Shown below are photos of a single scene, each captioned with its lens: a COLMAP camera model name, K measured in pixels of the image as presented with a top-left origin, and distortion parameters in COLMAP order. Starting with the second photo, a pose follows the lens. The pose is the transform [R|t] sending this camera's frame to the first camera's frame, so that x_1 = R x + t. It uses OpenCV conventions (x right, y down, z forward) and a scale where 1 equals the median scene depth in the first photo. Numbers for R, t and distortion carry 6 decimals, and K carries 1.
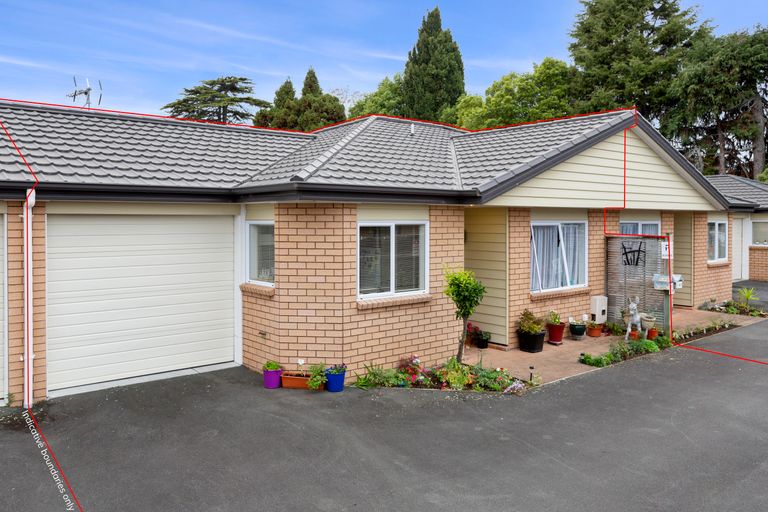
lens RADIAL K [[602.2, 0, 384.0], [0, 602.2, 256.0], [0, 0, 1]] dist [0.006026, 0.000856]
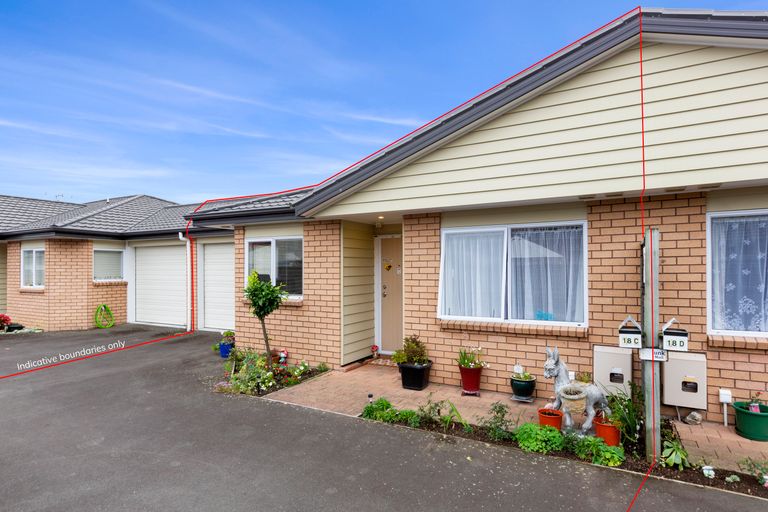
lens RADIAL K [[440.4, 0, 384.0], [0, 440.4, 256.0], [0, 0, 1]] dist [0.003293, 0.002679]
pose [[0.340251, -0.027000, -0.939947, 0.909069], [-0.049967, 0.997656, -0.046745, 0.012494], [0.939006, 0.062871, 0.338104, 0.862659]]
